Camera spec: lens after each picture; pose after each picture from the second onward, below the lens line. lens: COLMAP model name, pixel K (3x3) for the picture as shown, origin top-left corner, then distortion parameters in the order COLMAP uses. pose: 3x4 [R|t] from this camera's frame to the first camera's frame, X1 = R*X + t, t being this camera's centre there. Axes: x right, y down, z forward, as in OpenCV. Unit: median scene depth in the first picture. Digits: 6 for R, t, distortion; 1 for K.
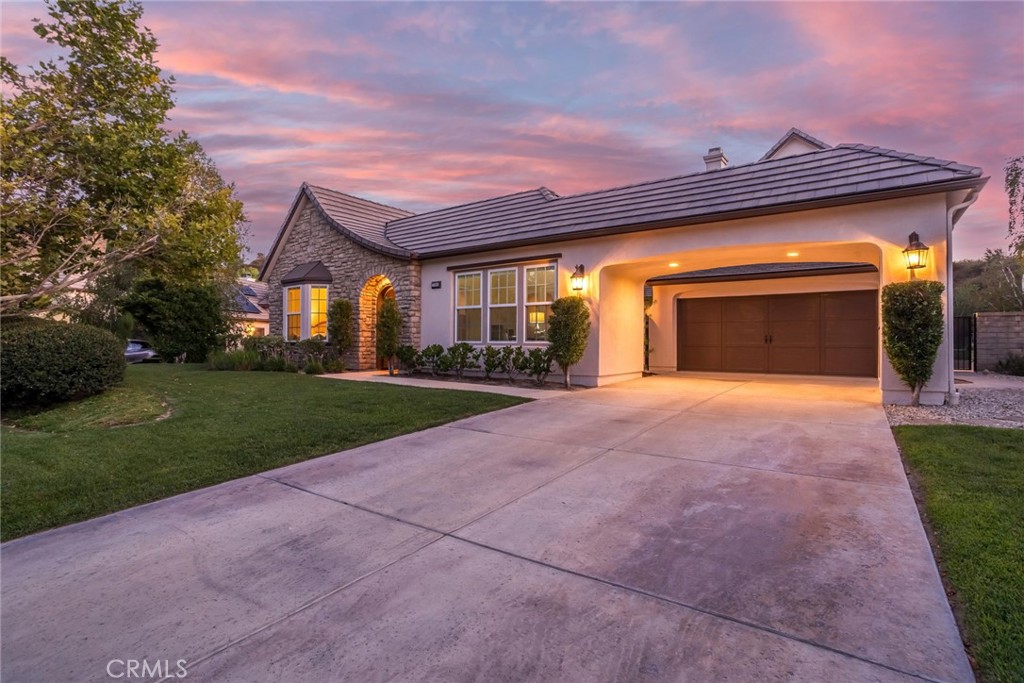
lens RADIAL K [[480.2, 0, 506.8], [0, 480.2, 338.2], [0, 0, 1]] dist [-0.027015, 0.002429]
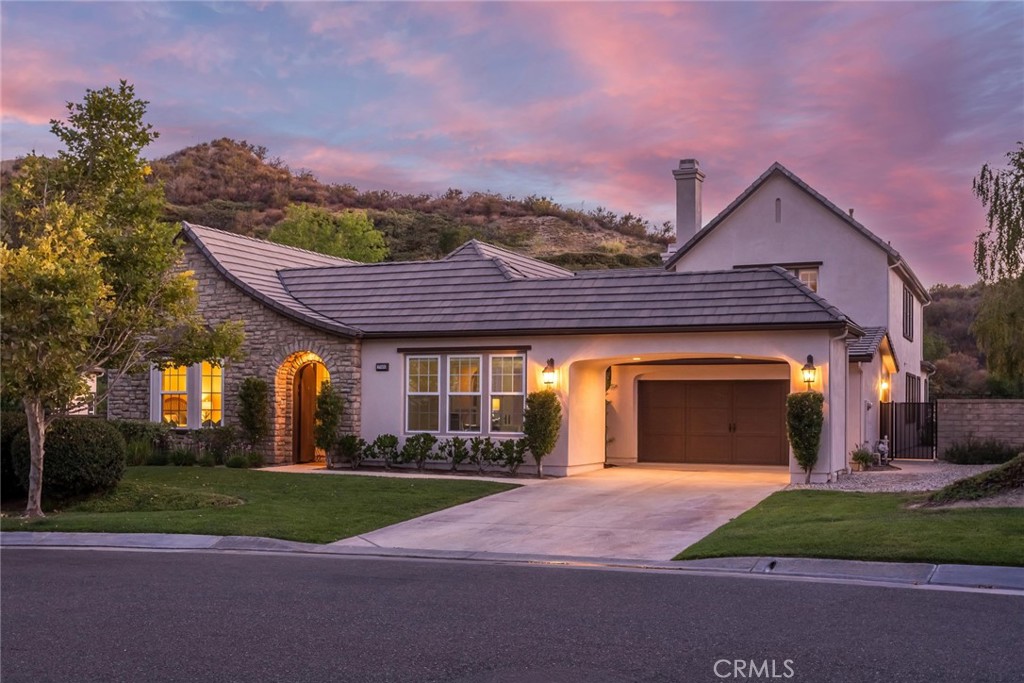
lens RADIAL K [[1026.0, 0, 527.5], [0, 1026.0, 401.1], [0, 0, 1]] dist [-0.006361, 0.000000]
pose [[0.971096, 0.005939, 0.238614, -0.345968], [-0.005932, 0.999982, -0.000748, -0.048741], [-0.238614, -0.000689, 0.971114, -0.928824]]
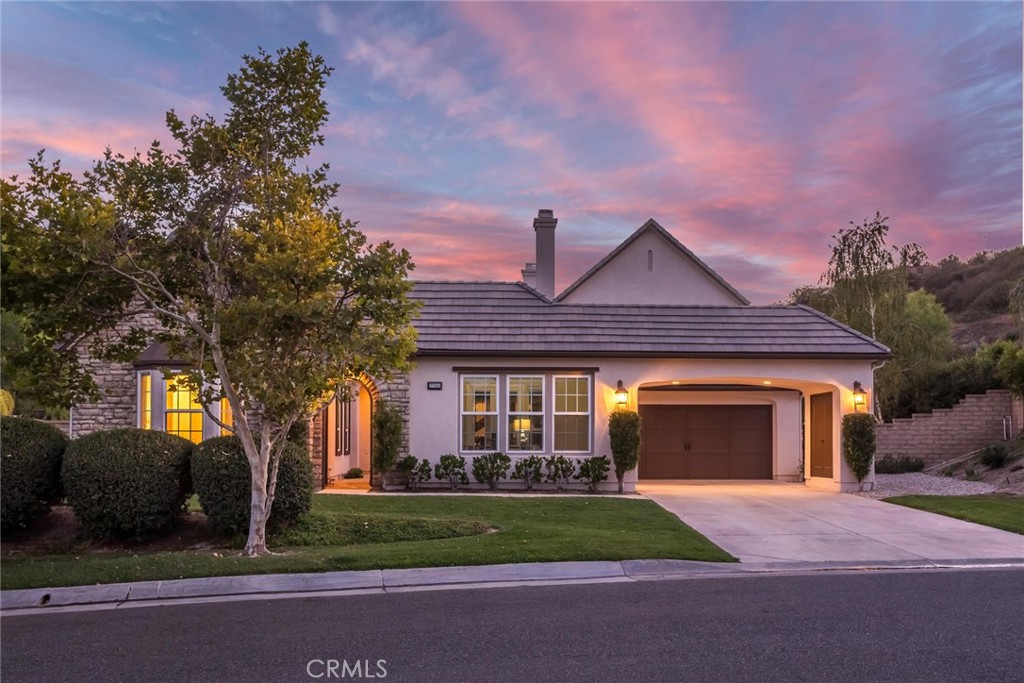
lens RADIAL K [[892.7, 0, 545.5], [0, 892.7, 414.4], [0, 0, 1]] dist [-0.001647, -0.003416]
pose [[0.794449, 0.017611, 0.607076, -0.985280], [-0.004789, 0.999730, -0.022734, -0.023965], [-0.607312, 0.015154, 0.794319, -0.408132]]
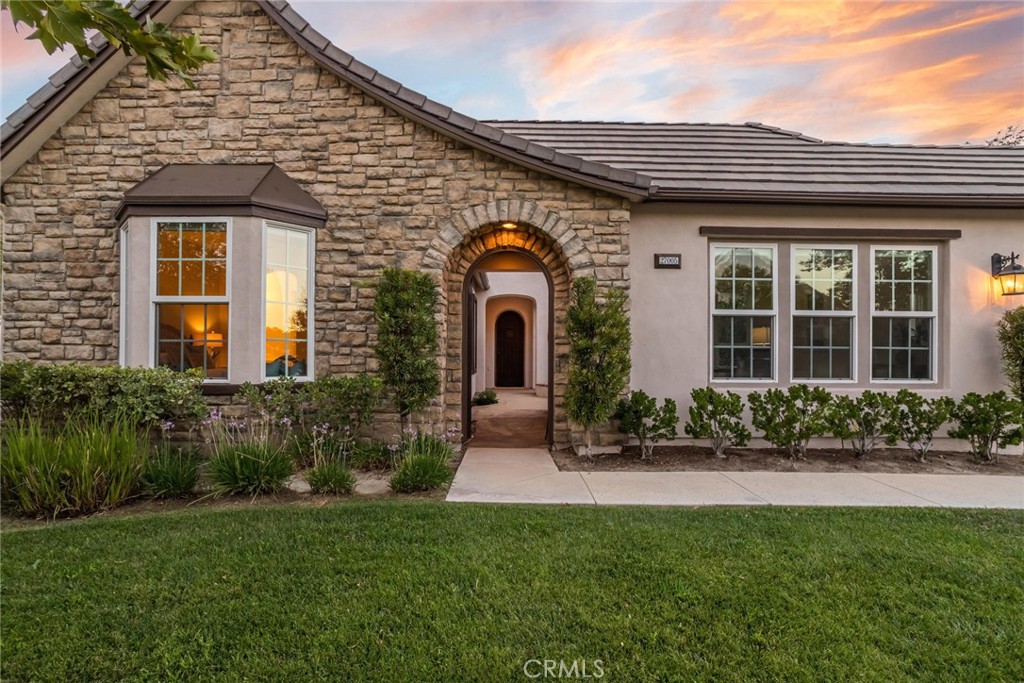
lens RADIAL K [[490.4, 0, 532.0], [0, 490.4, 362.8], [0, 0, 1]] dist [-0.025649, 0.003578]
pose [[0.803804, 0.006303, 0.594861, -0.553487], [-0.006785, 0.999976, -0.001427, -0.008523], [-0.594855, -0.002889, 0.803828, 0.704000]]
